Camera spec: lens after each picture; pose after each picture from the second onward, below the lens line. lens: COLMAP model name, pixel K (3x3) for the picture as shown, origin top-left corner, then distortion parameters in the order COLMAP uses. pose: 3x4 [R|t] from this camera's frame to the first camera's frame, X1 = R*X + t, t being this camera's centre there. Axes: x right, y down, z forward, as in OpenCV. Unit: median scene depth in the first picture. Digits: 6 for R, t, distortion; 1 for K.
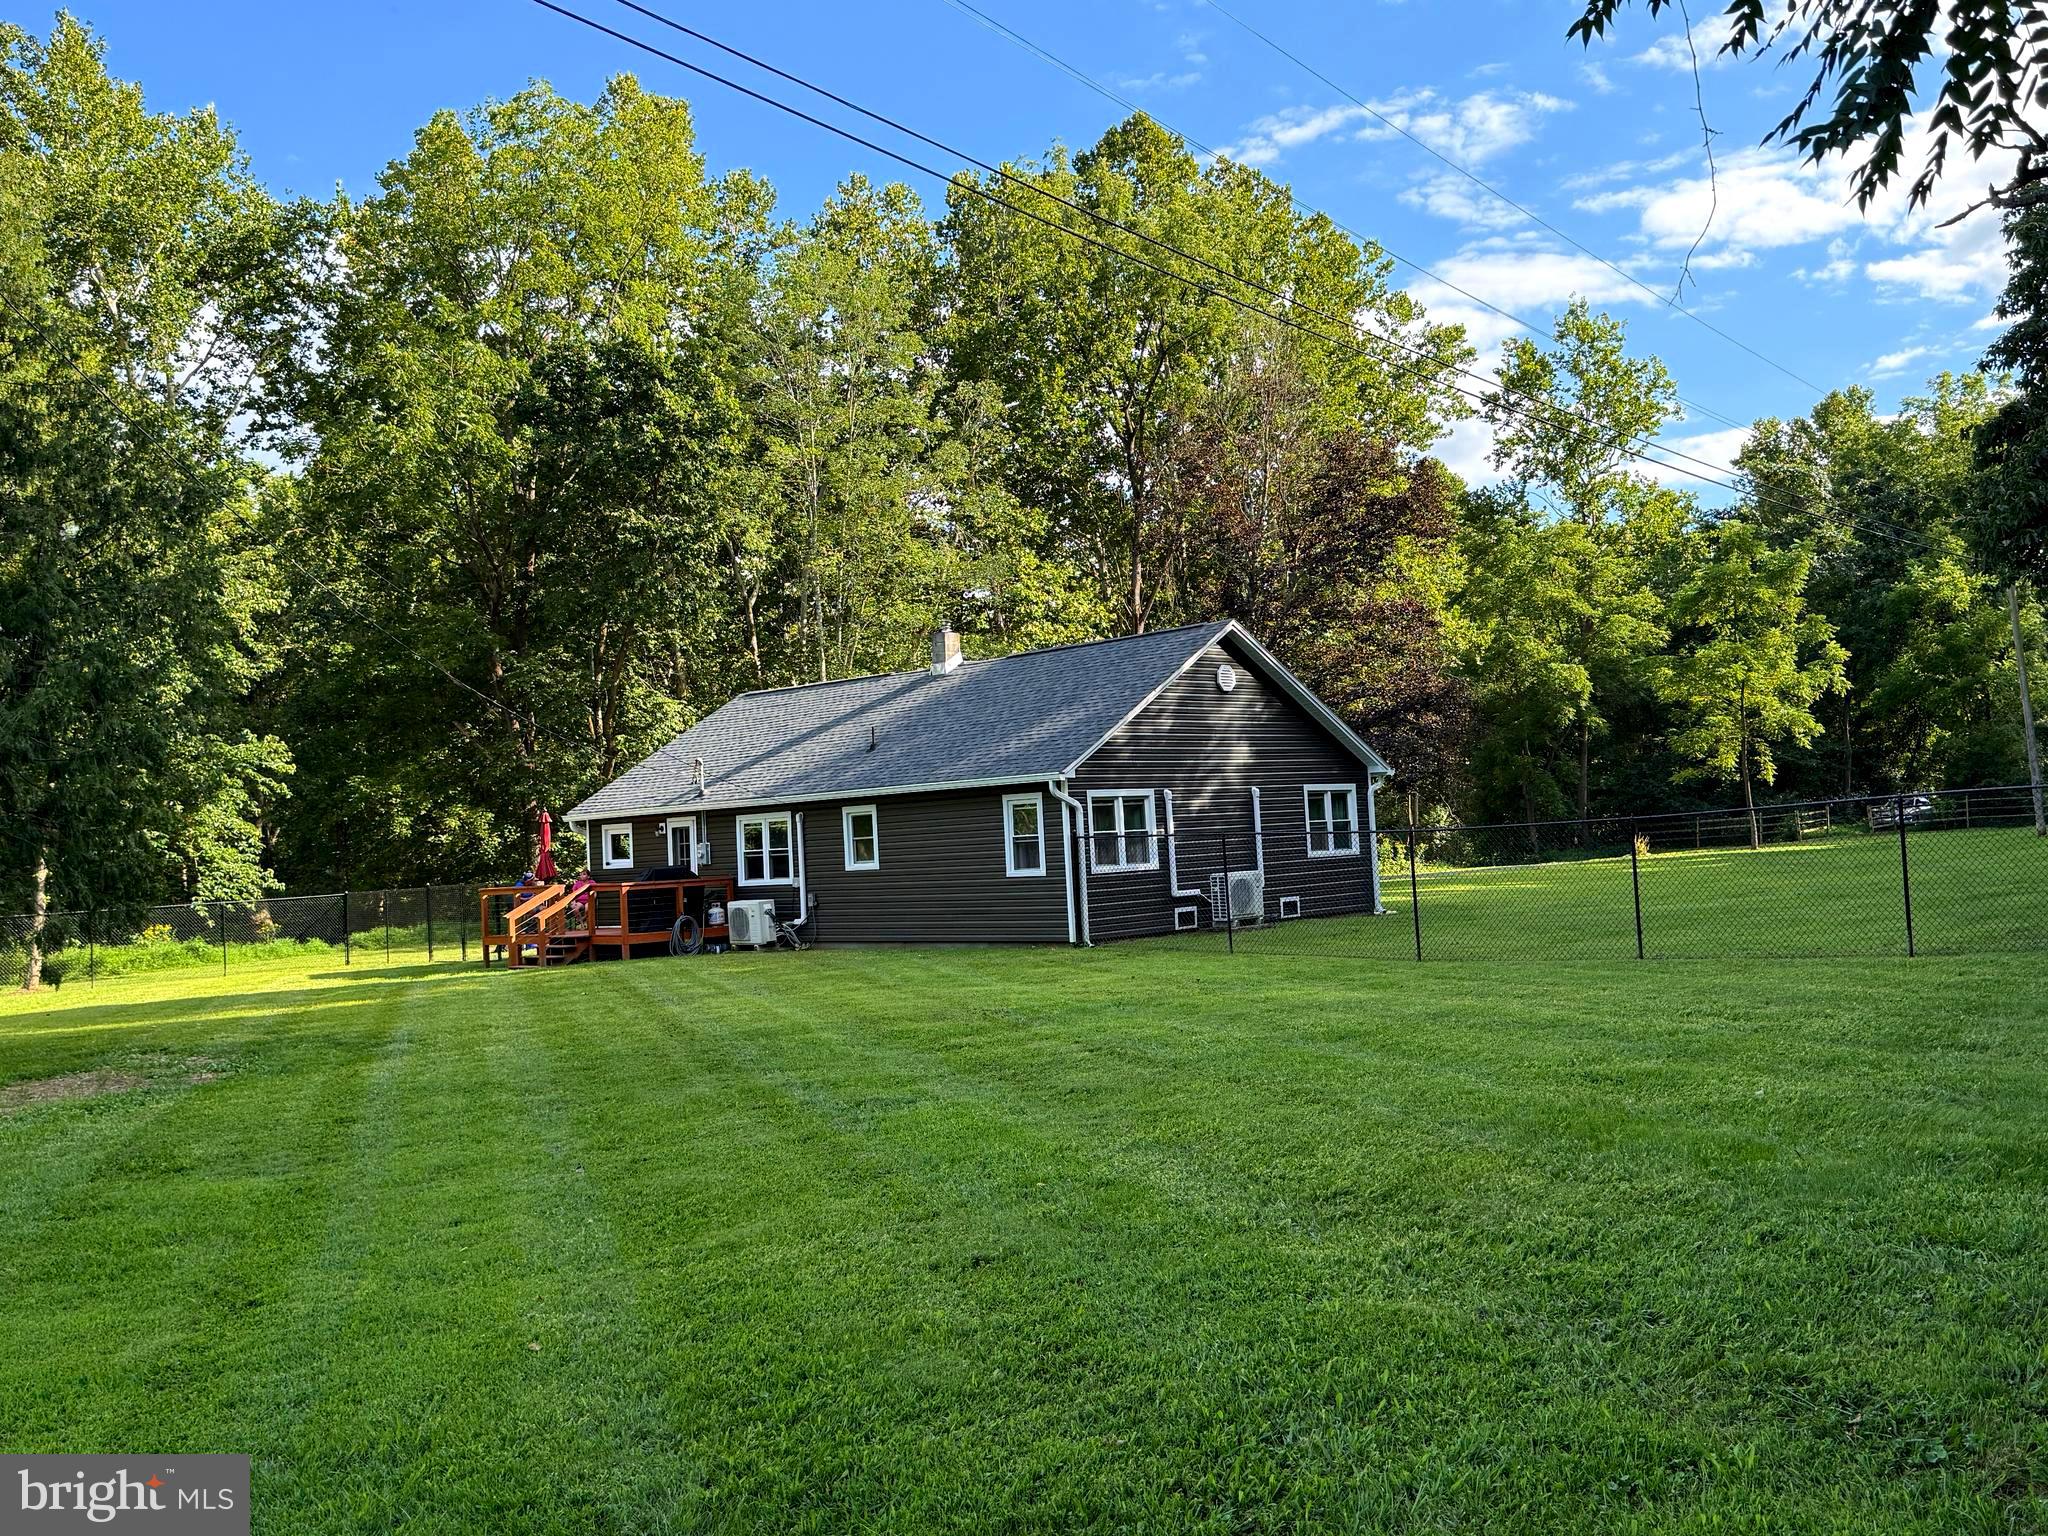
lens RADIAL K [[1823.7, 0, 1023.1], [0, 1823.7, 807.7], [0, 0, 1]] dist [0.083574, -0.183297]
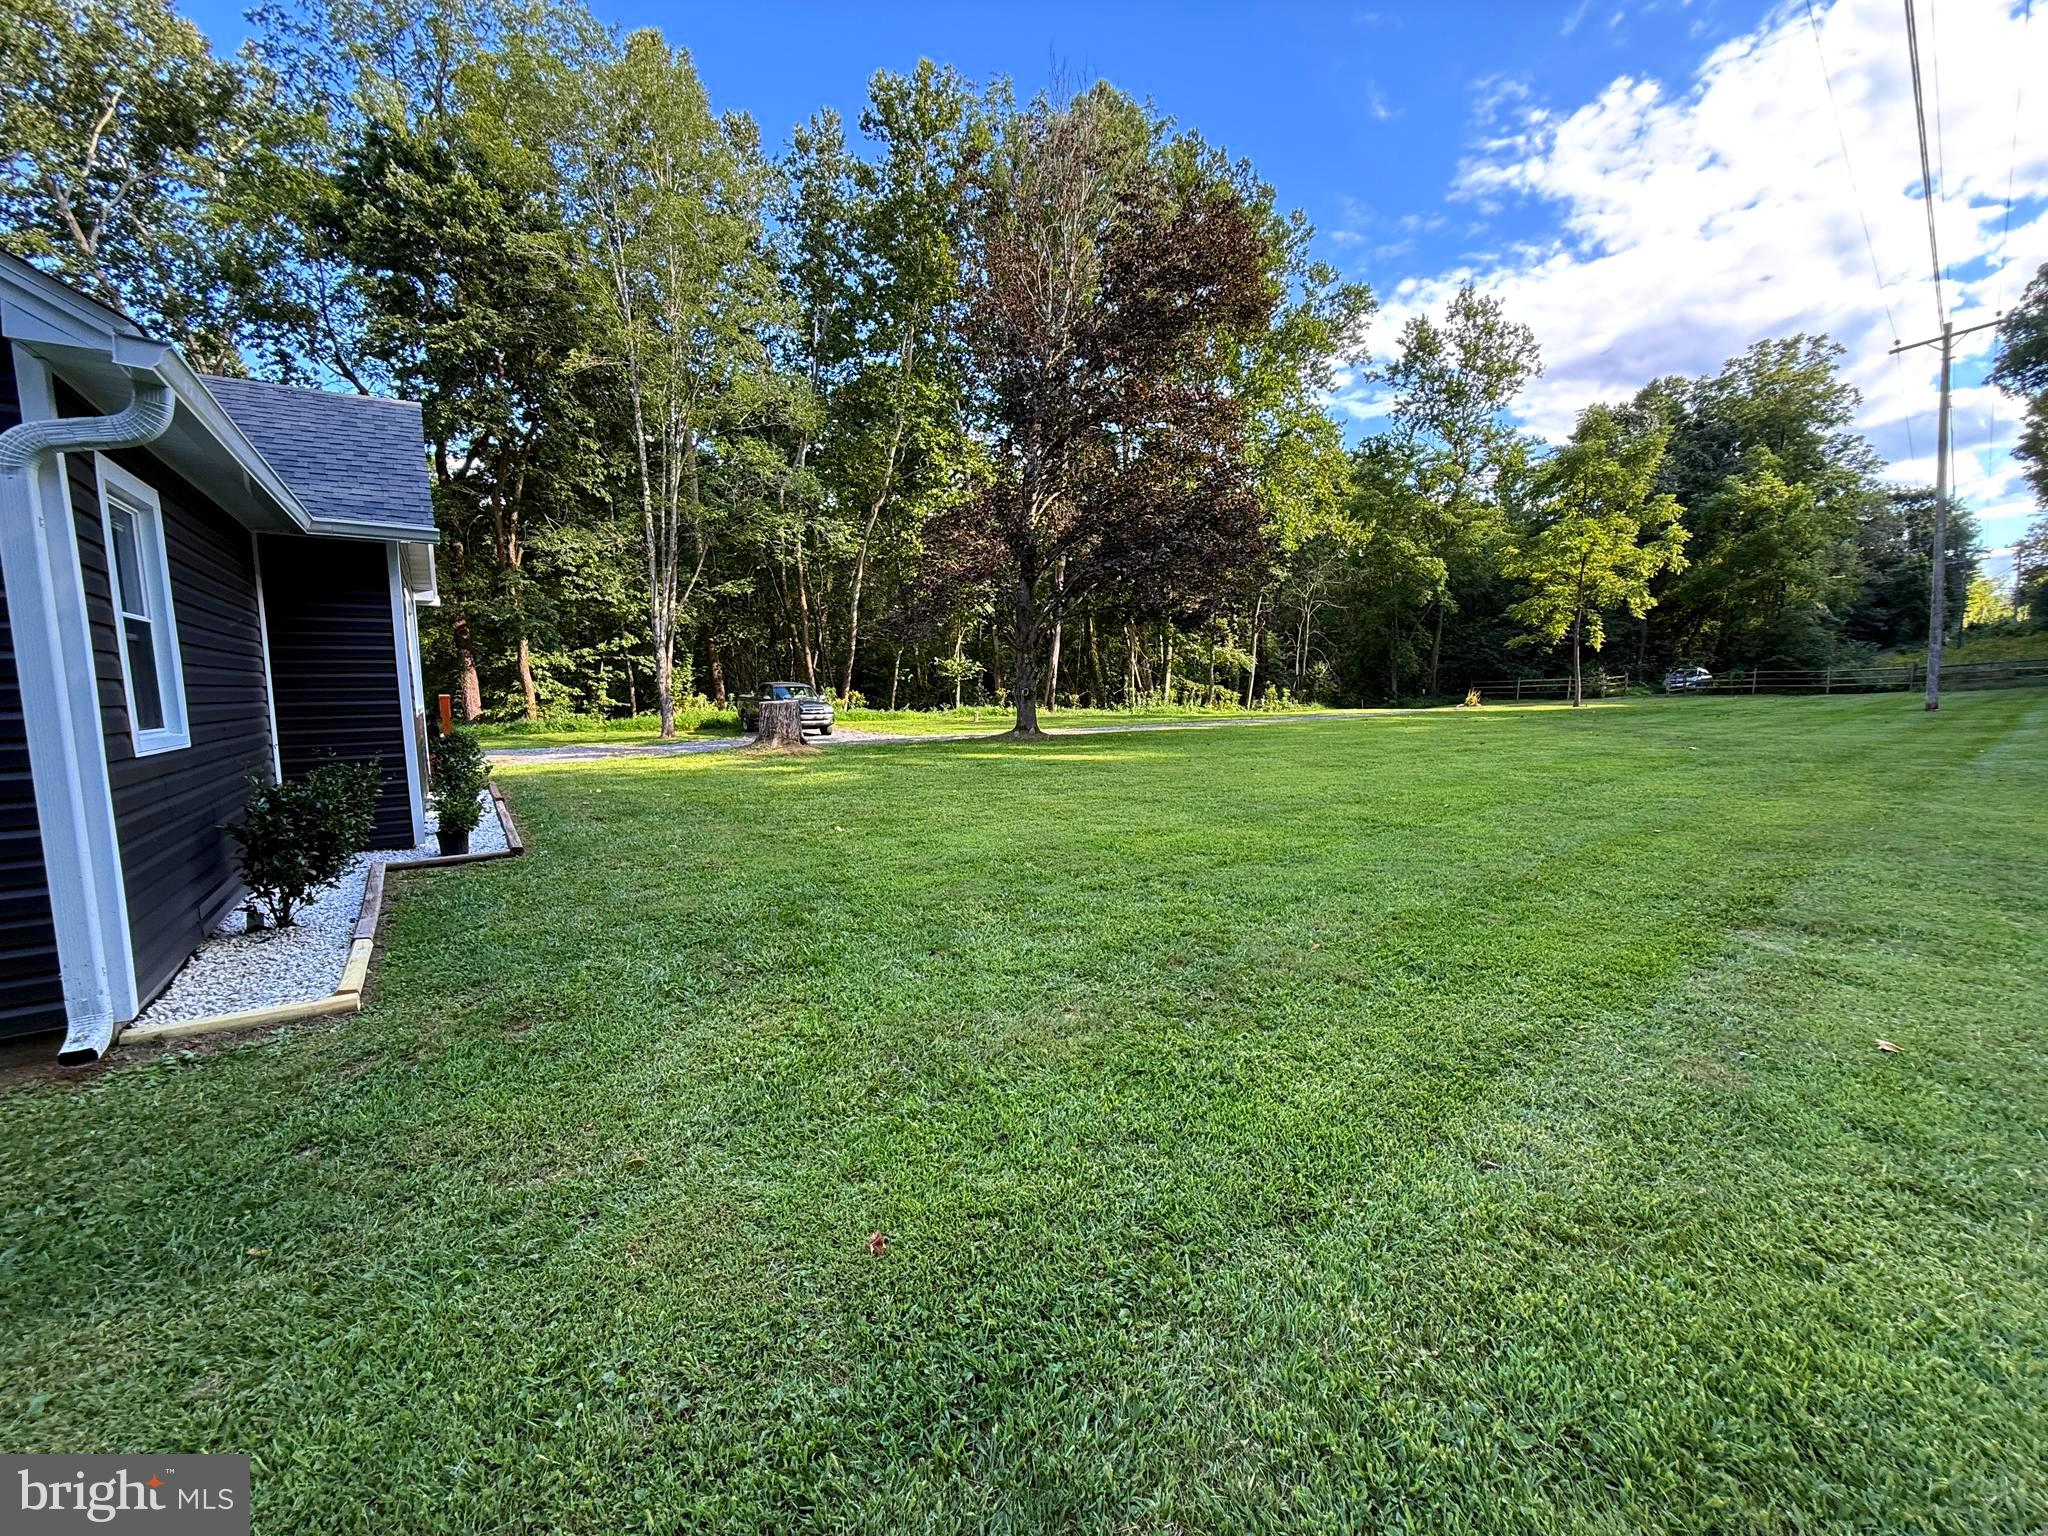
lens RADIAL K [[825.1, 0, 1035.6], [0, 825.1, 771.2], [0, 0, 1]] dist [-0.000200, 0.000164]
pose [[0.985680, 0.058214, -0.158262, 0.144966], [-0.036526, 0.989947, 0.136644, 0.004614], [0.164625, -0.128907, 0.977897, 0.426519]]
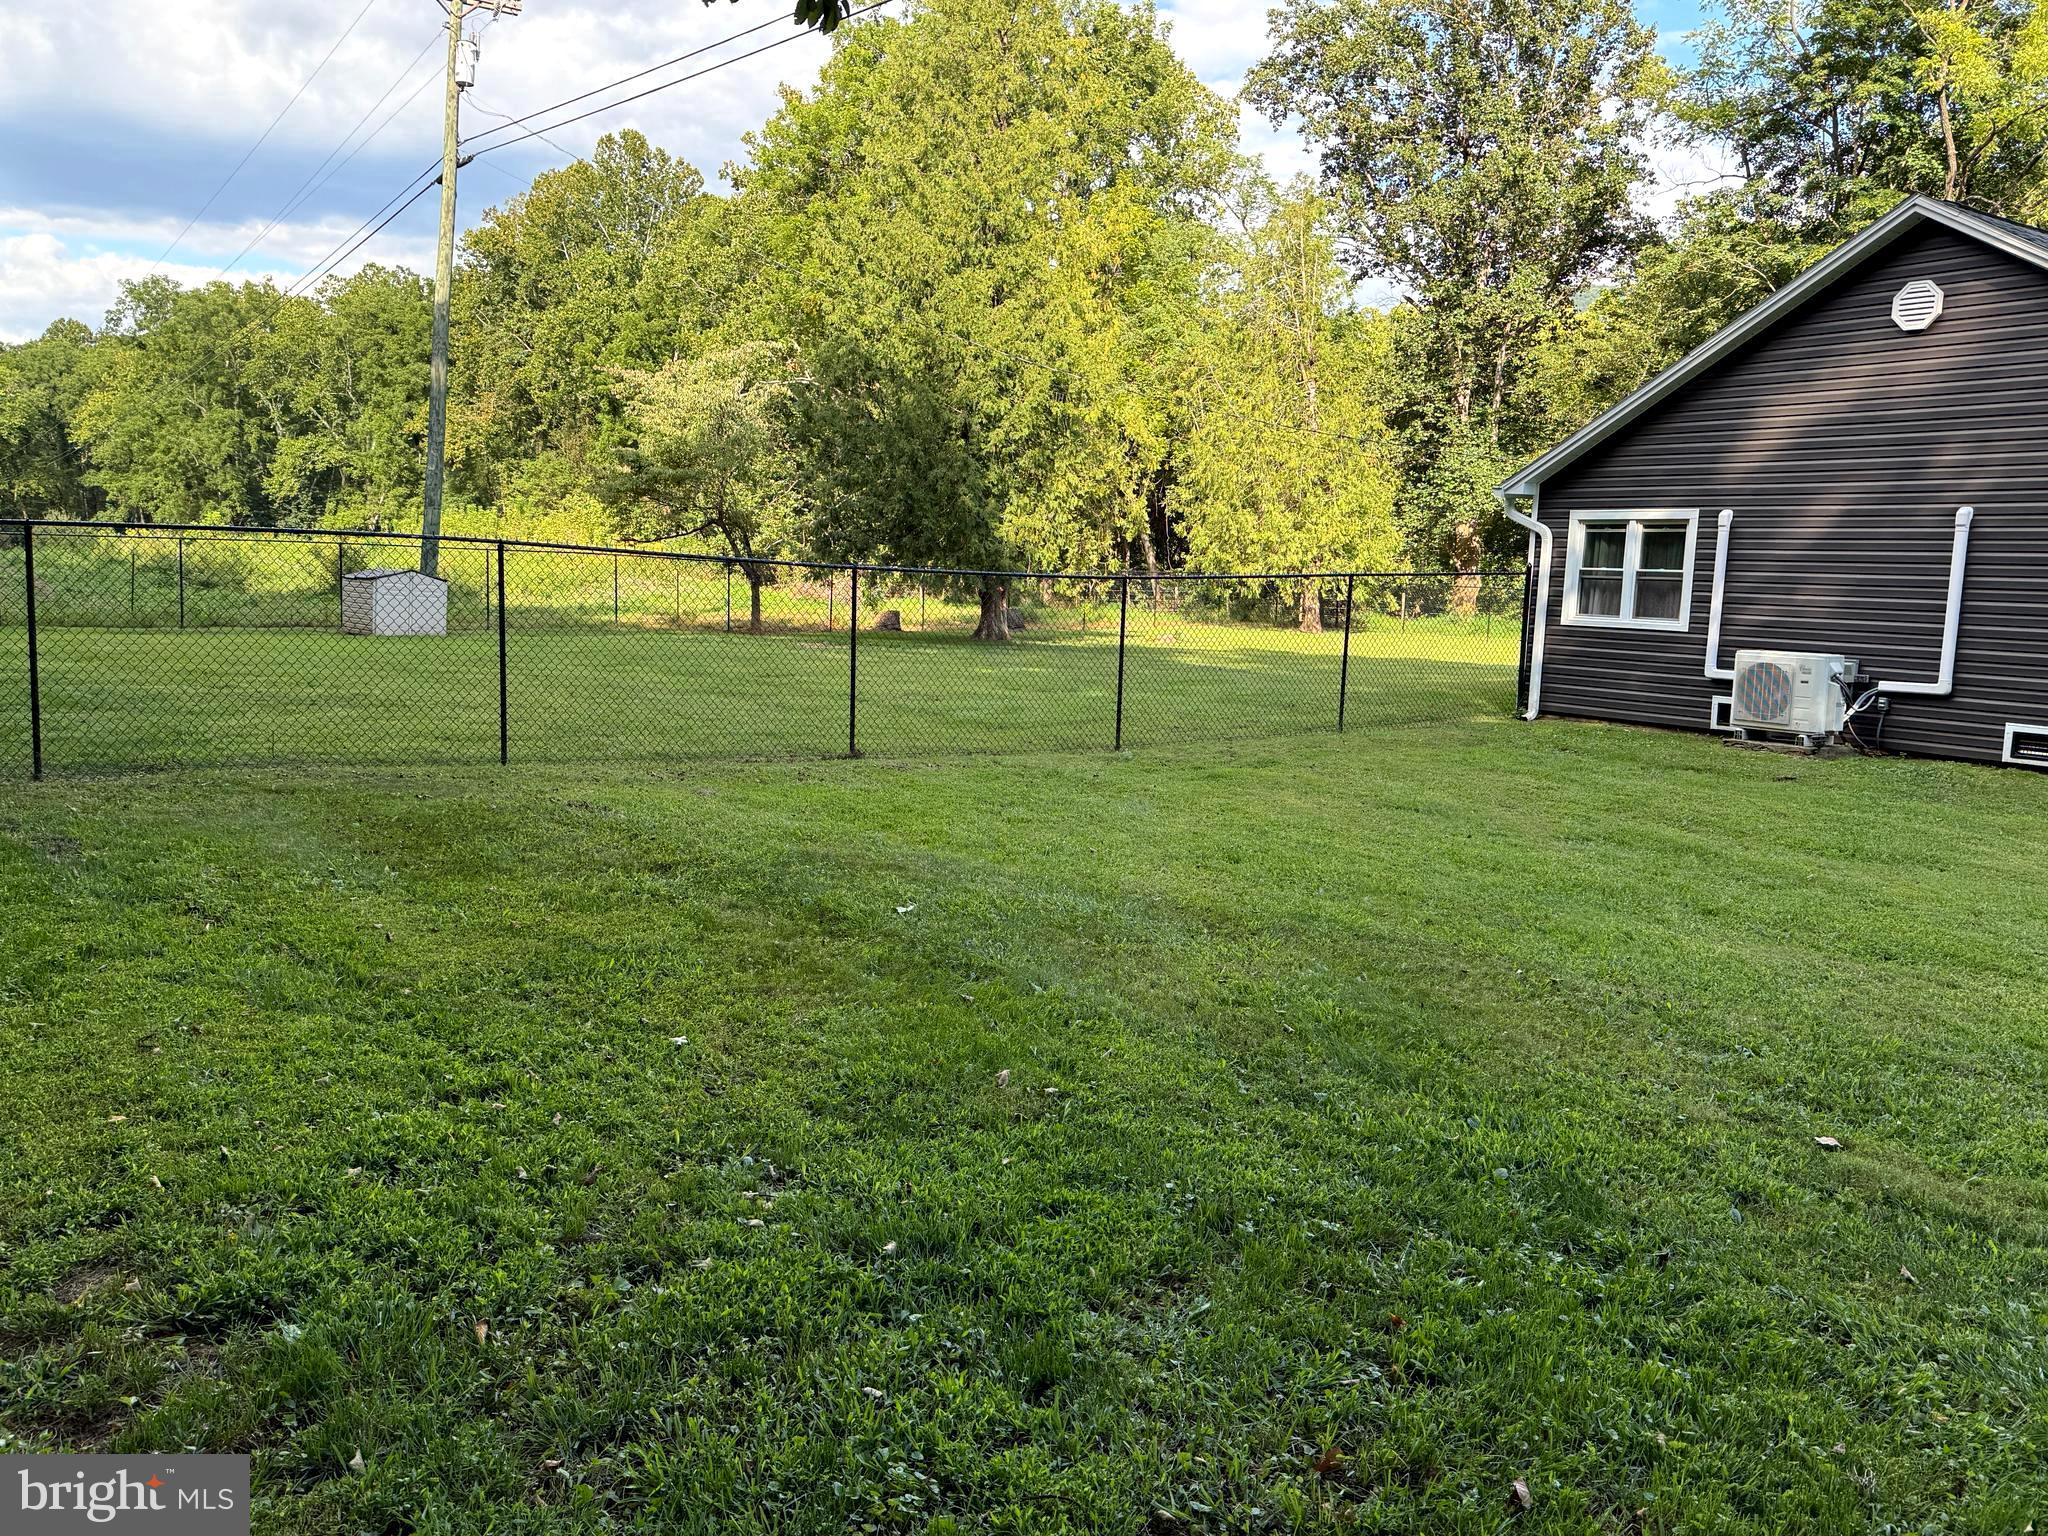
lens RADIAL K [[1602.4, 0, 1024.0], [0, 1602.4, 768.0], [0, 0, 1]] dist [-0.004955, -0.003683]
pose [[-0.197225, 0.166309, -0.966149, 0.276515], [-0.004488, 0.985342, 0.170529, -0.006247], [0.980348, 0.037968, -0.193587, 0.349843]]
